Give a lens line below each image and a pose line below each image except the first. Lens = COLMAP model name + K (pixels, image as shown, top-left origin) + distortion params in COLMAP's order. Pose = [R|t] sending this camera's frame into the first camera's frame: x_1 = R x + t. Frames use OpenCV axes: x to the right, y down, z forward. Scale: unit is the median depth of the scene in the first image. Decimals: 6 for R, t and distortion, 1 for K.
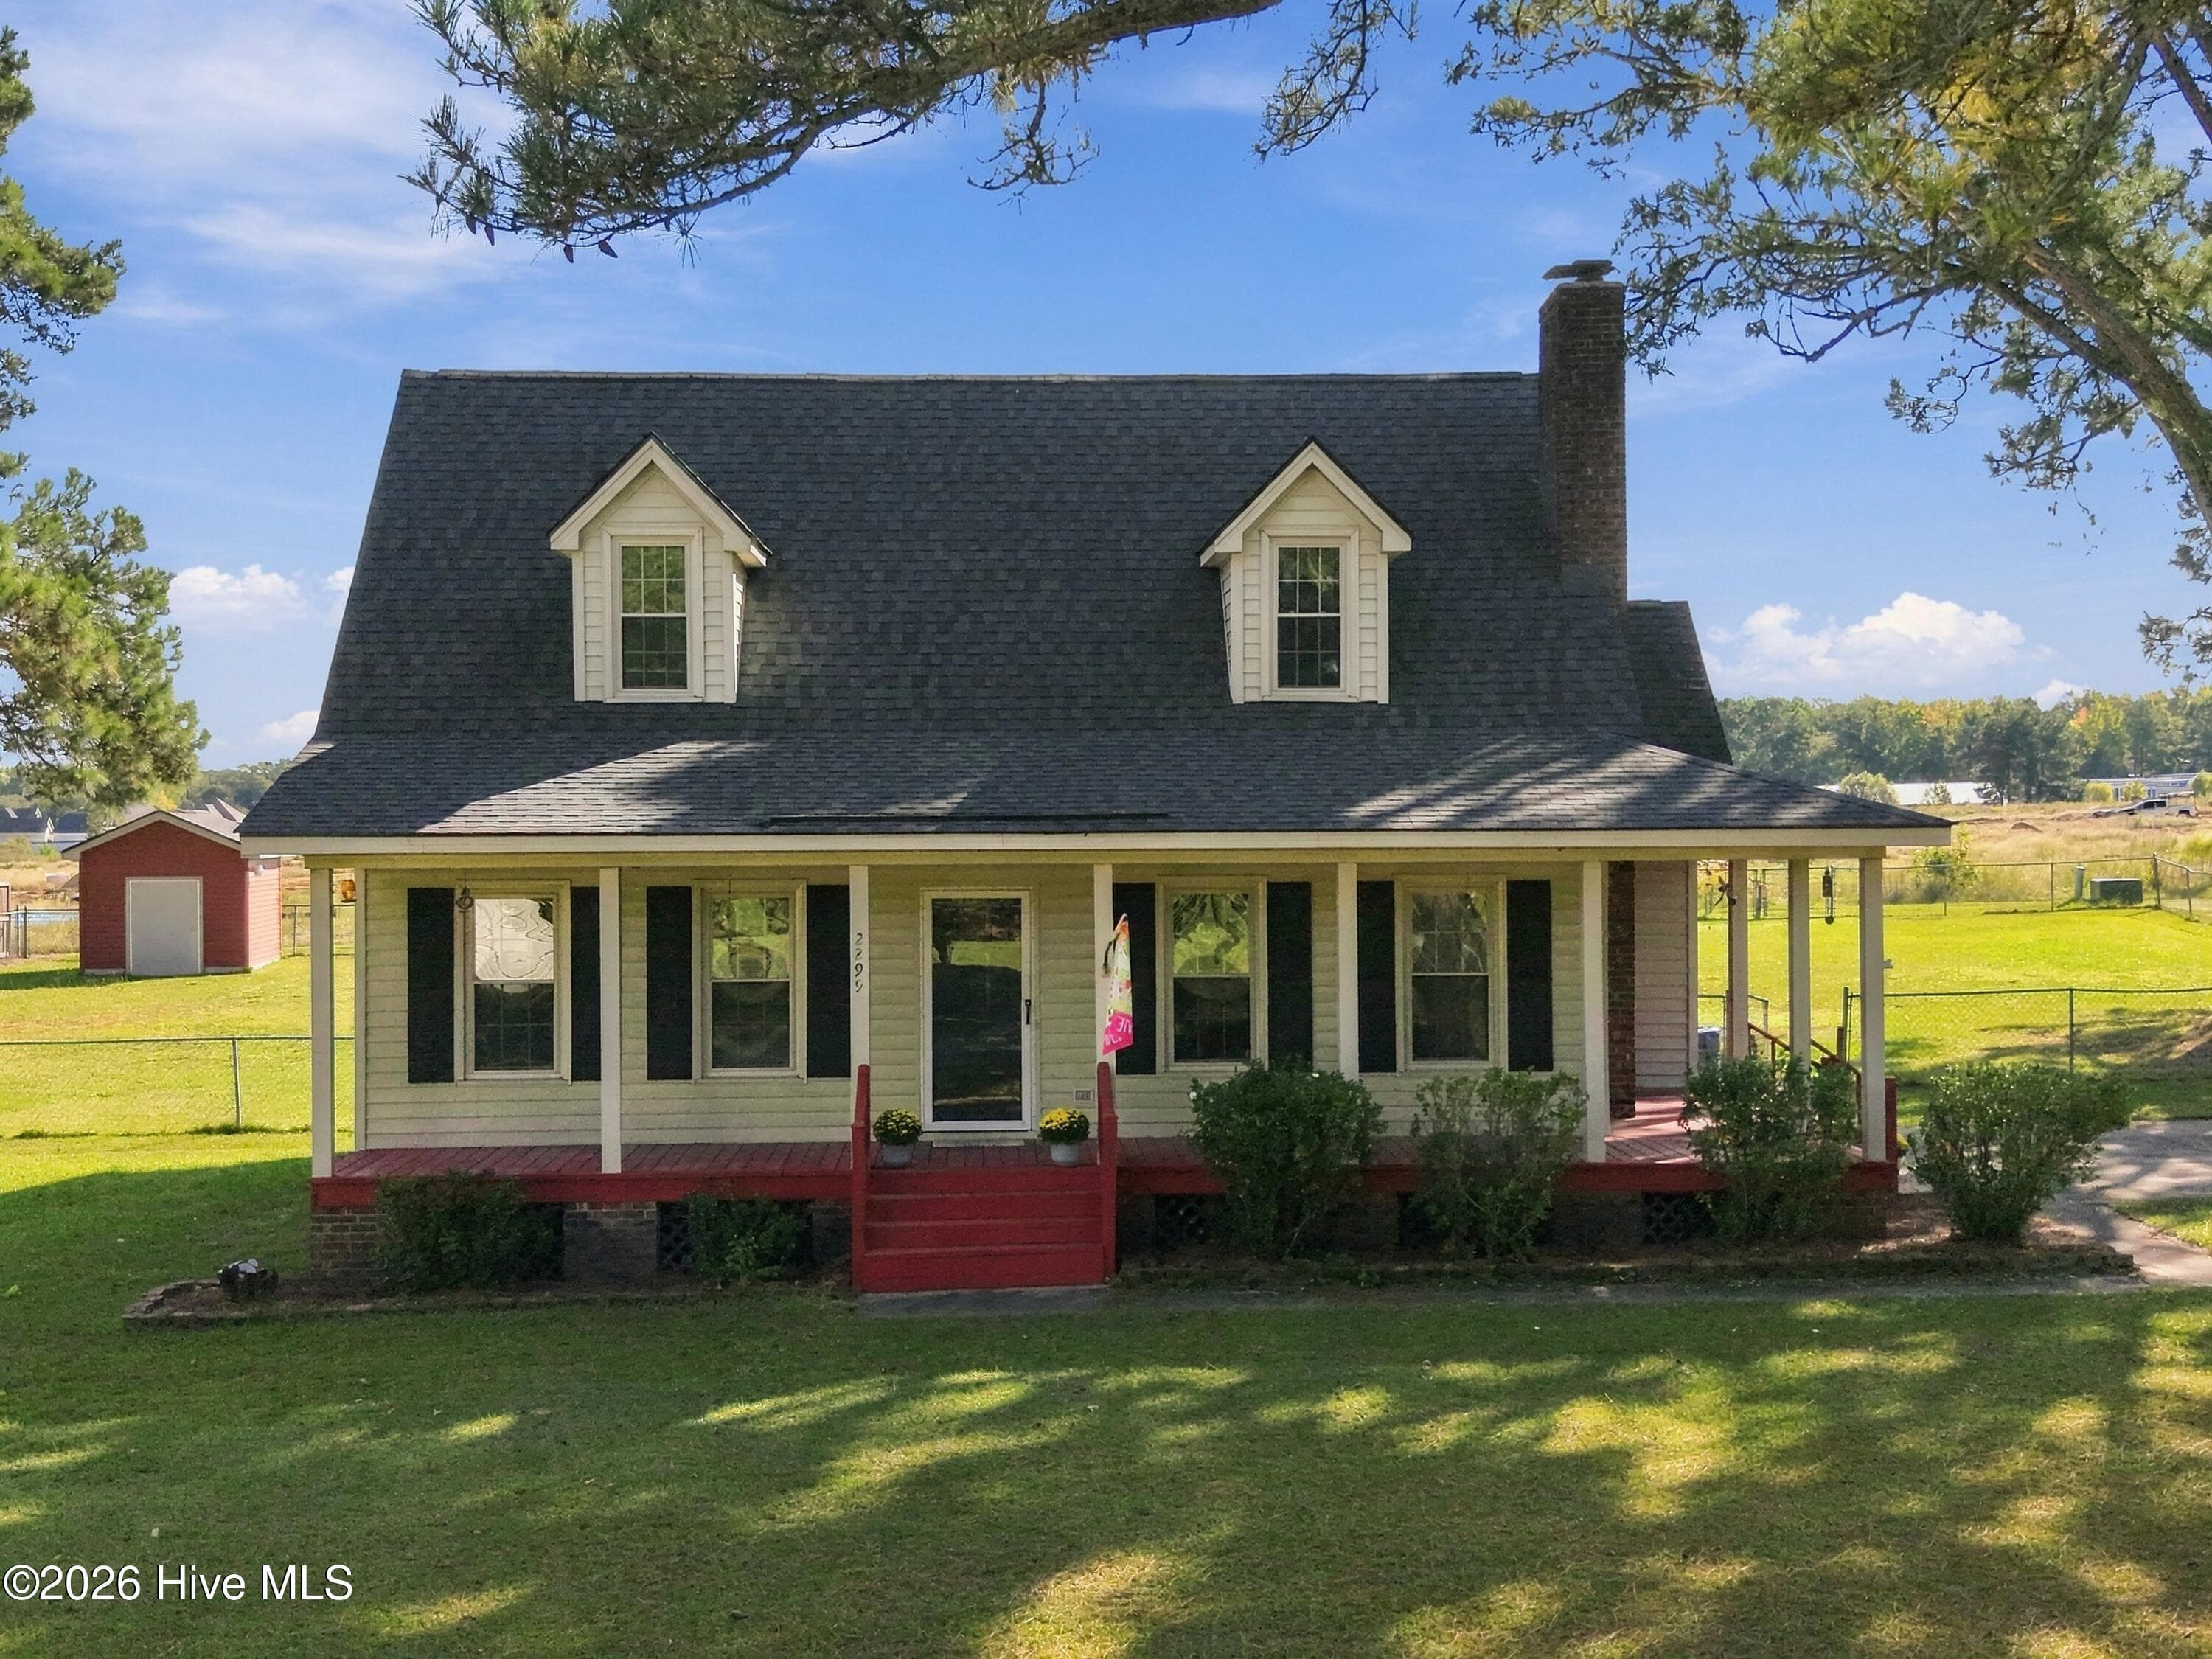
lens RADIAL K [[2490.8, 0, 1106.0], [0, 2490.8, 829.5], [0, 0, 1]] dist [0.127711, -0.445252]
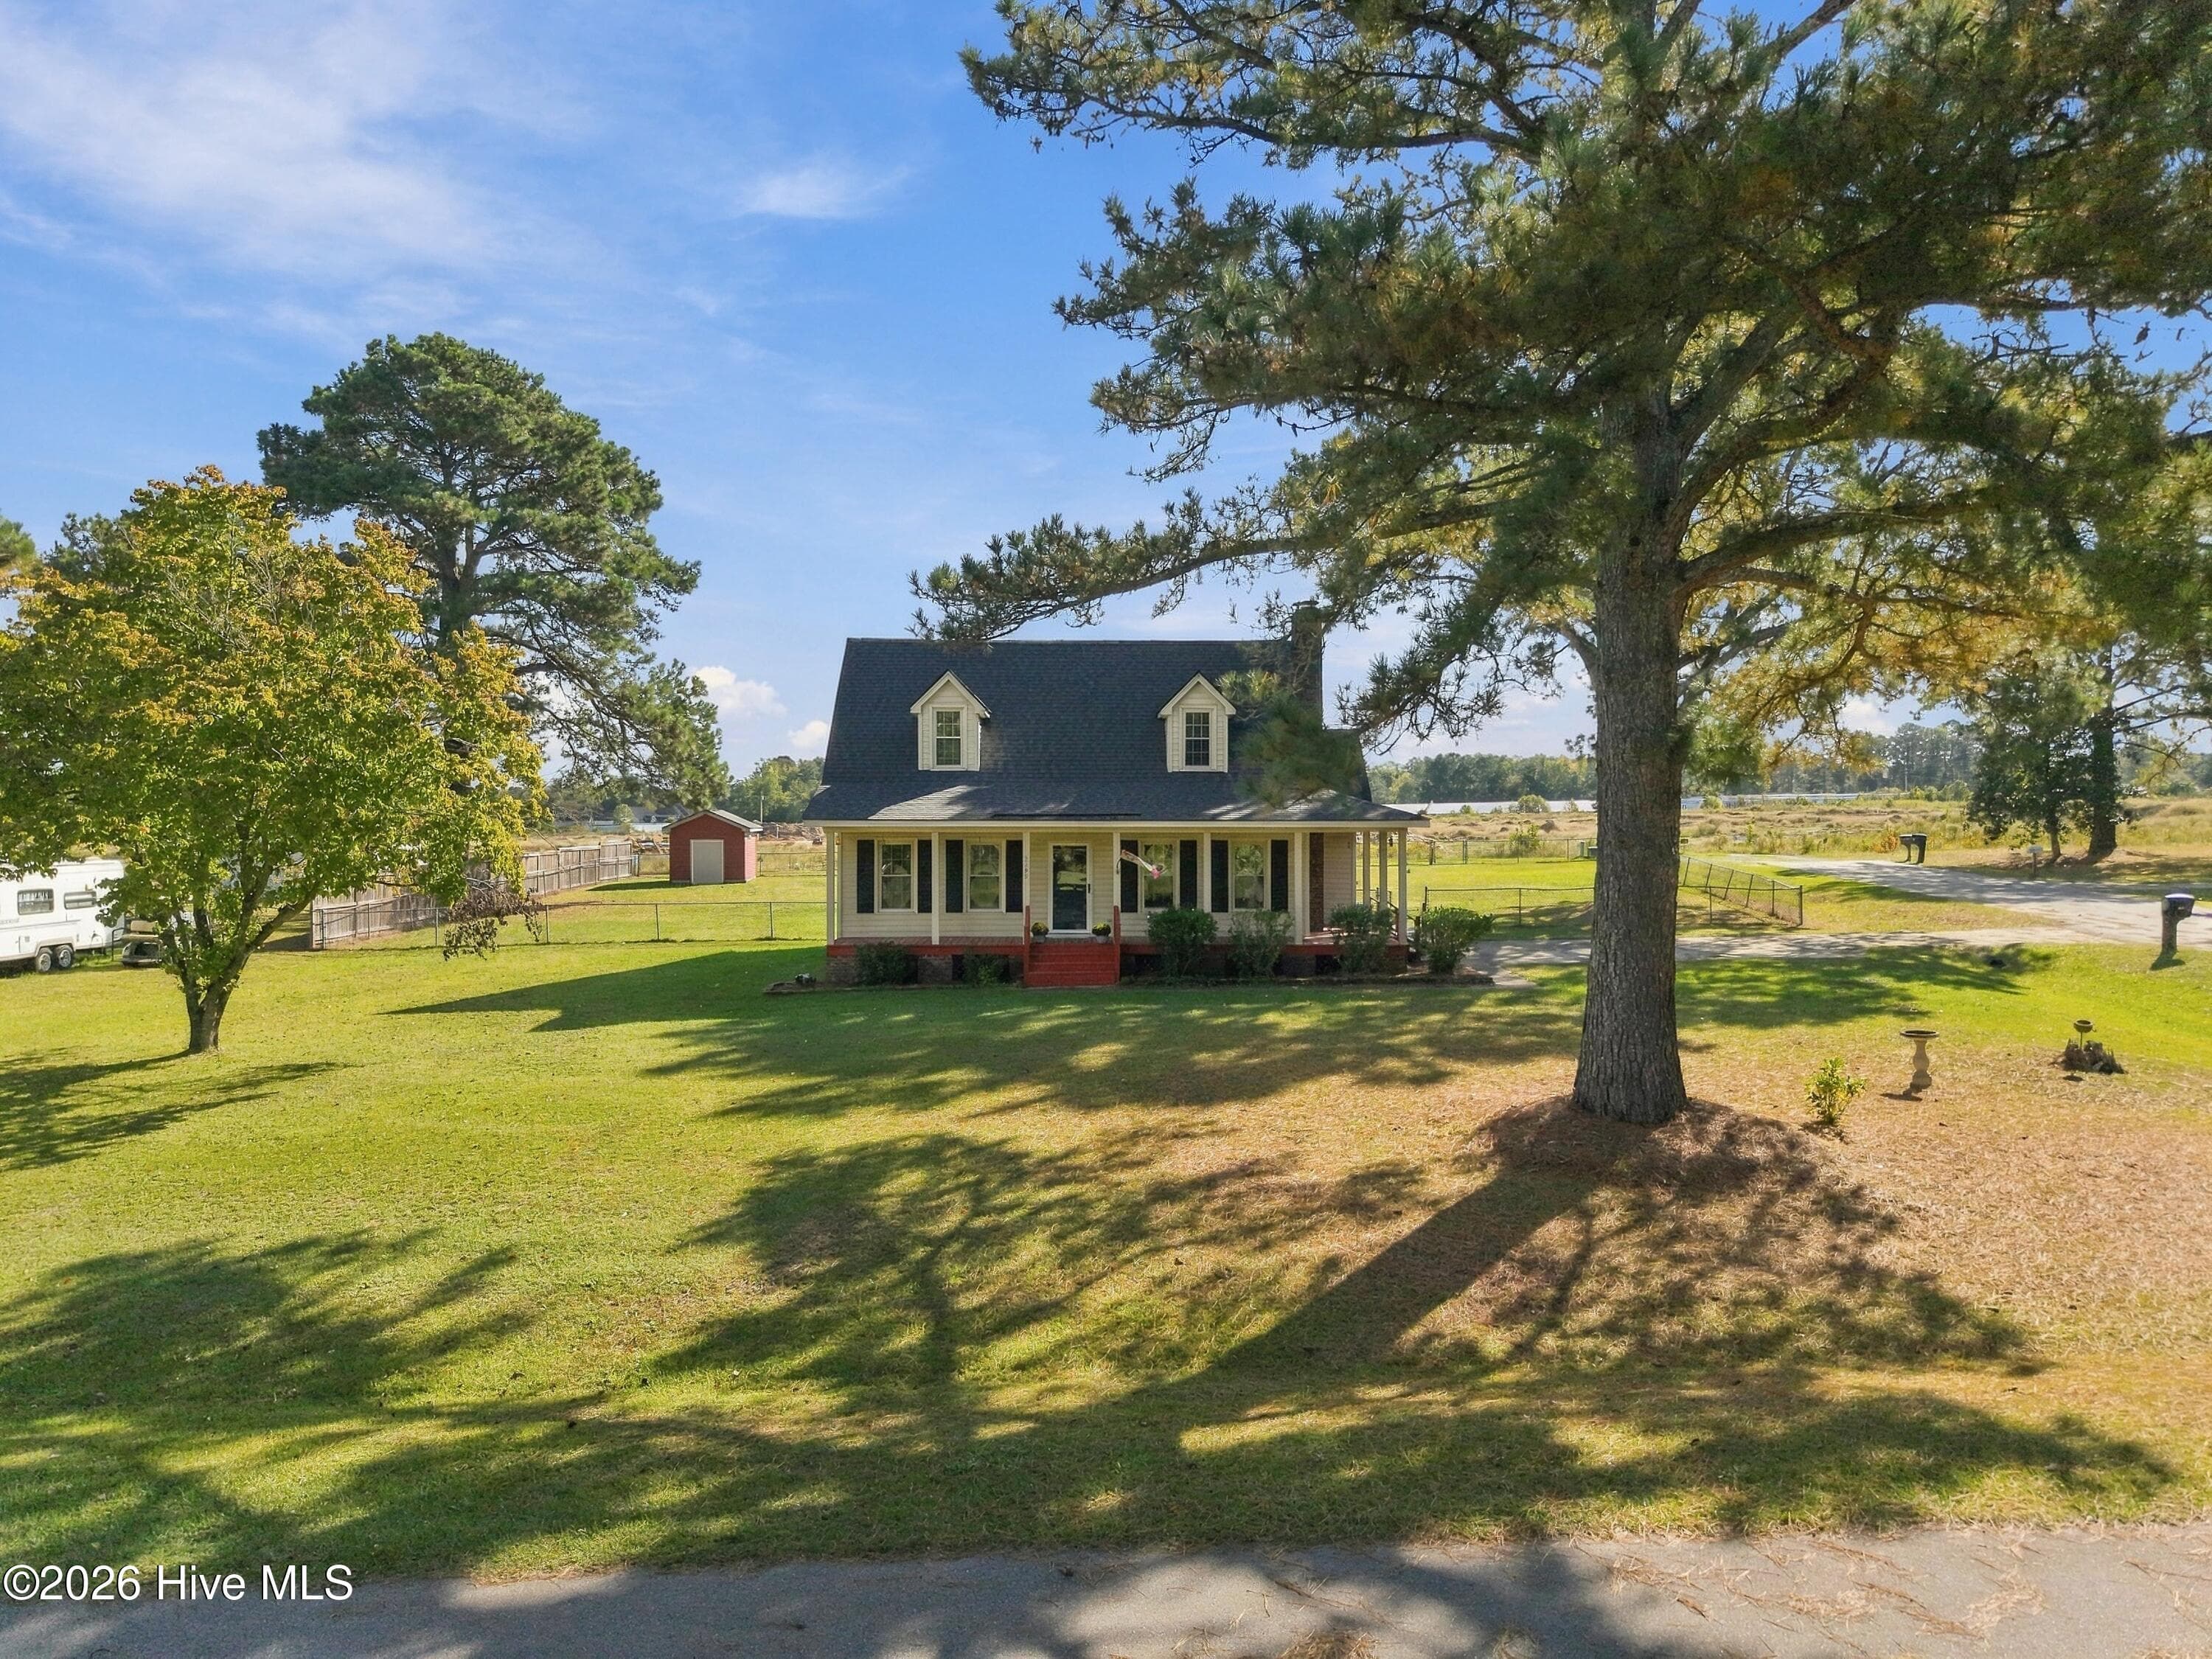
lens RADIAL K [[1366.5, 0, 1106.0], [0, 1366.5, 829.5], [0, 0, 1]] dist [0.001971, 0.000011]
pose [[0.999633, 0.006504, -0.026315, 0.024112], [-0.006370, 0.999966, 0.005173, 0.002983], [0.026348, -0.005004, 0.999640, -0.441343]]
